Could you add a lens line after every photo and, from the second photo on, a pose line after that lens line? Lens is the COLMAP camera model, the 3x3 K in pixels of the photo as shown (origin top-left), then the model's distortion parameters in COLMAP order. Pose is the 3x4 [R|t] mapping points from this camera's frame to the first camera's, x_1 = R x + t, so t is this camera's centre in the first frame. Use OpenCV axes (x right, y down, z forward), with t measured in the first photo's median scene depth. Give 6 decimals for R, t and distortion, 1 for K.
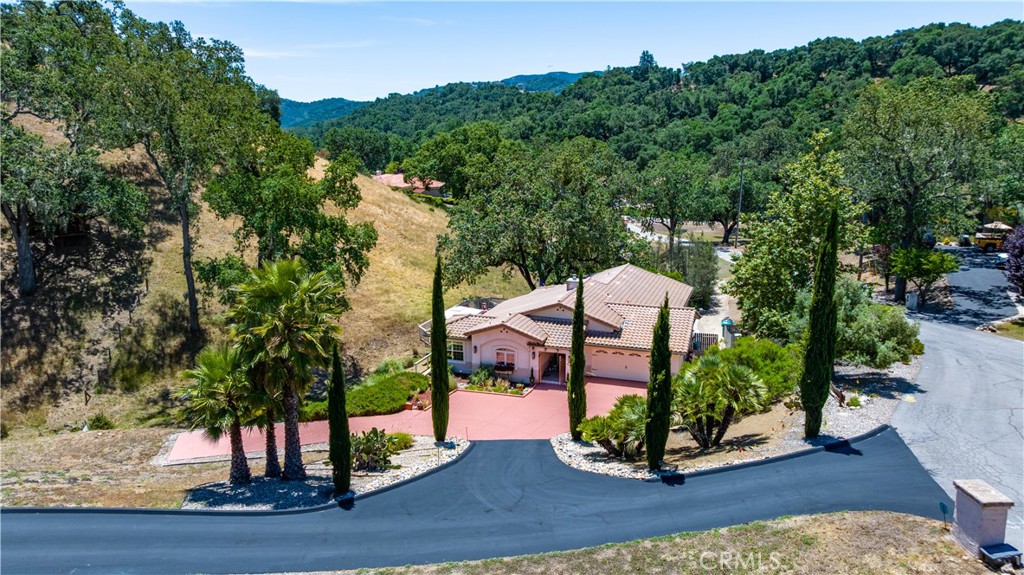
lens RADIAL K [[712.1, 0, 513.3], [0, 712.1, 289.8], [0, 0, 1]] dist [0.004372, 0.003904]
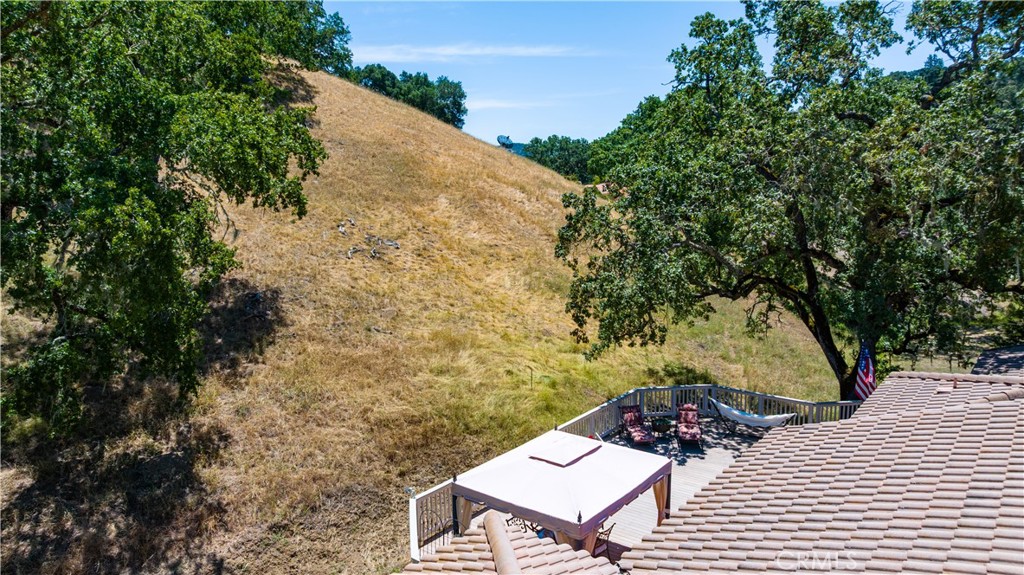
lens RADIAL K [[712.1, 0, 515.8], [0, 712.1, 286.6], [0, 0, 1]] dist [0.004372, 0.003904]
pose [[0.951230, 0.044571, -0.305246, -0.017289], [-0.063626, 0.996578, -0.052757, -0.010250], [0.301850, 0.069606, 0.950811, 0.556472]]
